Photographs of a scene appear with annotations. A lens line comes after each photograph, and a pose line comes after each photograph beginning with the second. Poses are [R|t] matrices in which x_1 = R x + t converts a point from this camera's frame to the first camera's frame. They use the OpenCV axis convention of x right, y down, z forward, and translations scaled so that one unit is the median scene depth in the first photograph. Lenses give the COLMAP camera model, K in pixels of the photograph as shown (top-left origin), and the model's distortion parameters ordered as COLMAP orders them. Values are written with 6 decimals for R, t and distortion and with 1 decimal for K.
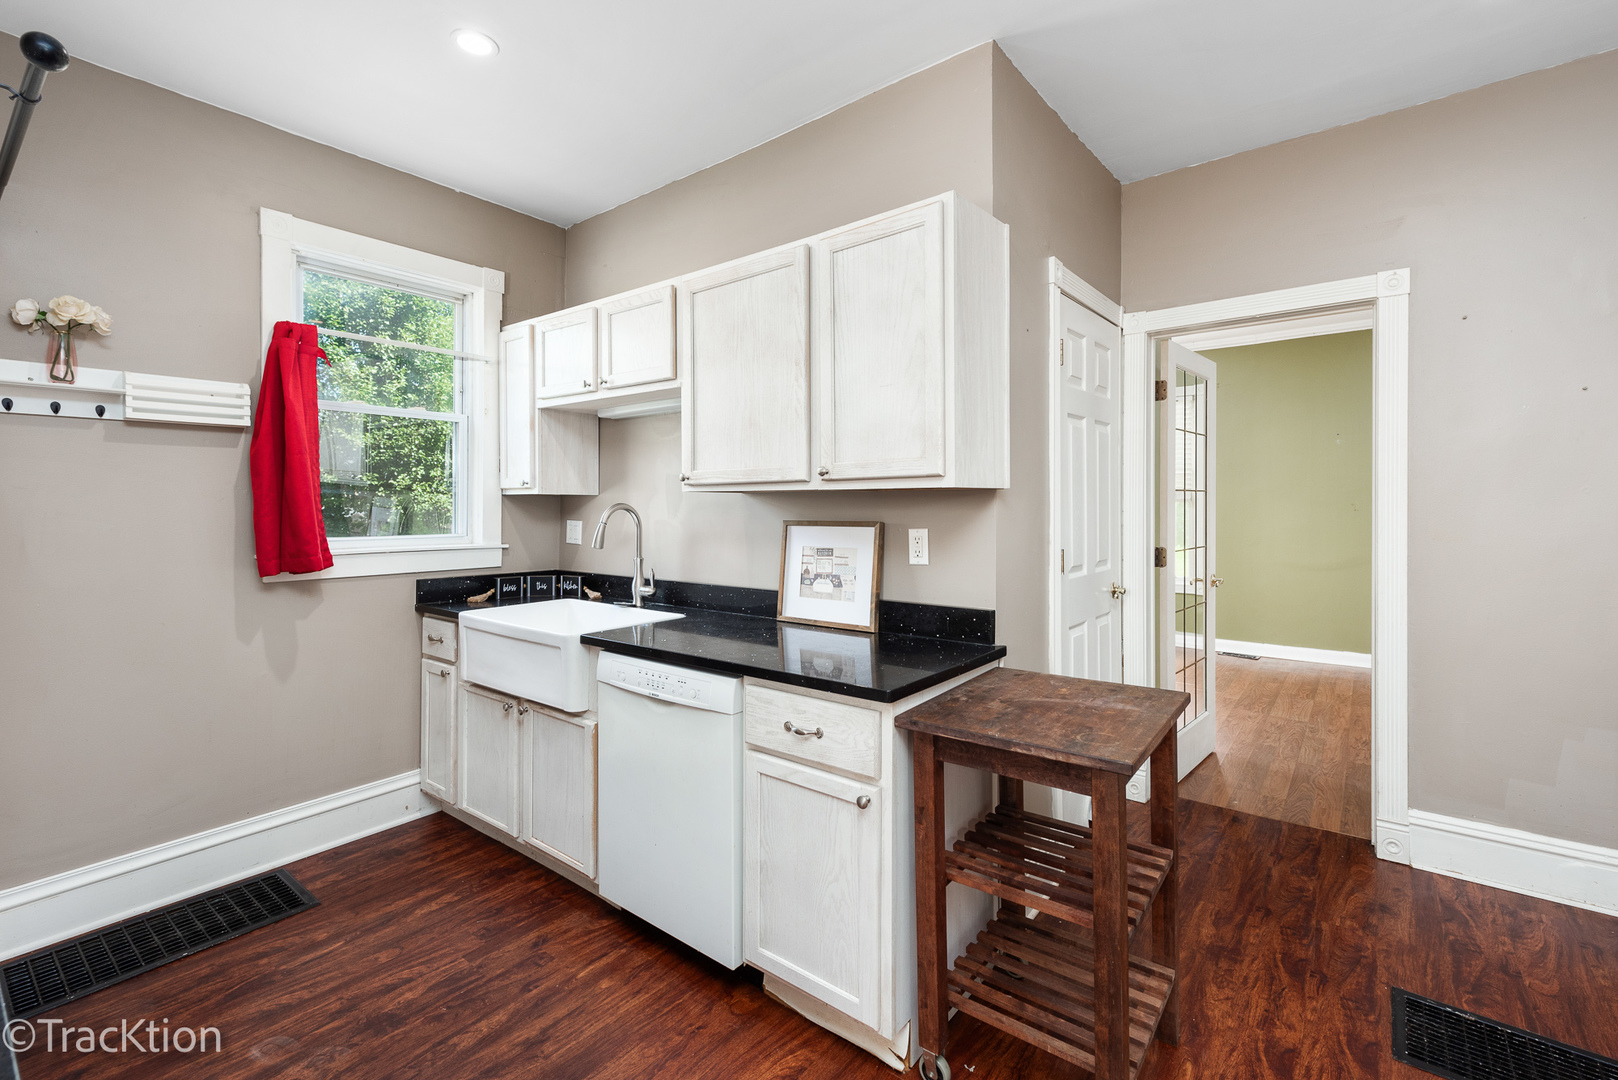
lens RADIAL K [[714.8, 0, 801.6], [0, 714.8, 514.7], [0, 0, 1]] dist [0.001437, 0.000306]
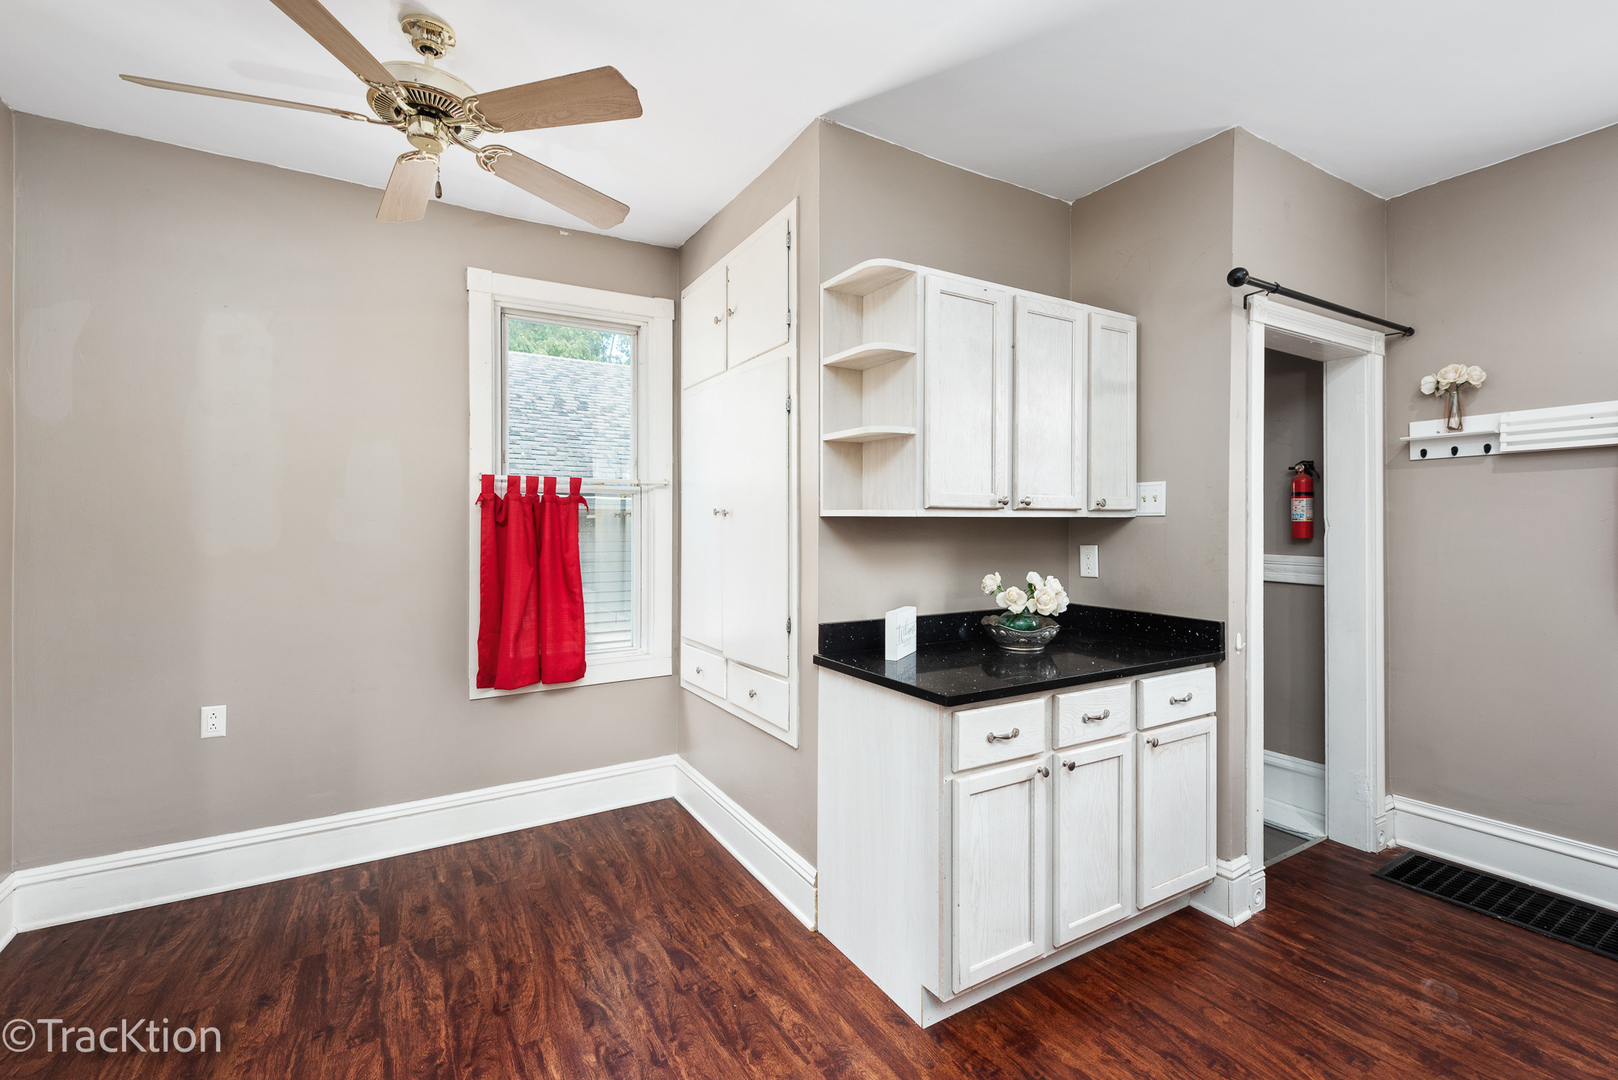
lens RADIAL K [[714.8, 0, 809.6], [0, 714.8, 530.5], [0, 0, 1]] dist [0.001437, 0.000306]
pose [[-0.360067, 0.006533, -0.932904, 0.608101], [-0.007346, 0.999925, 0.009838, -0.008926], [0.932897, 0.010396, -0.359992, 0.380186]]
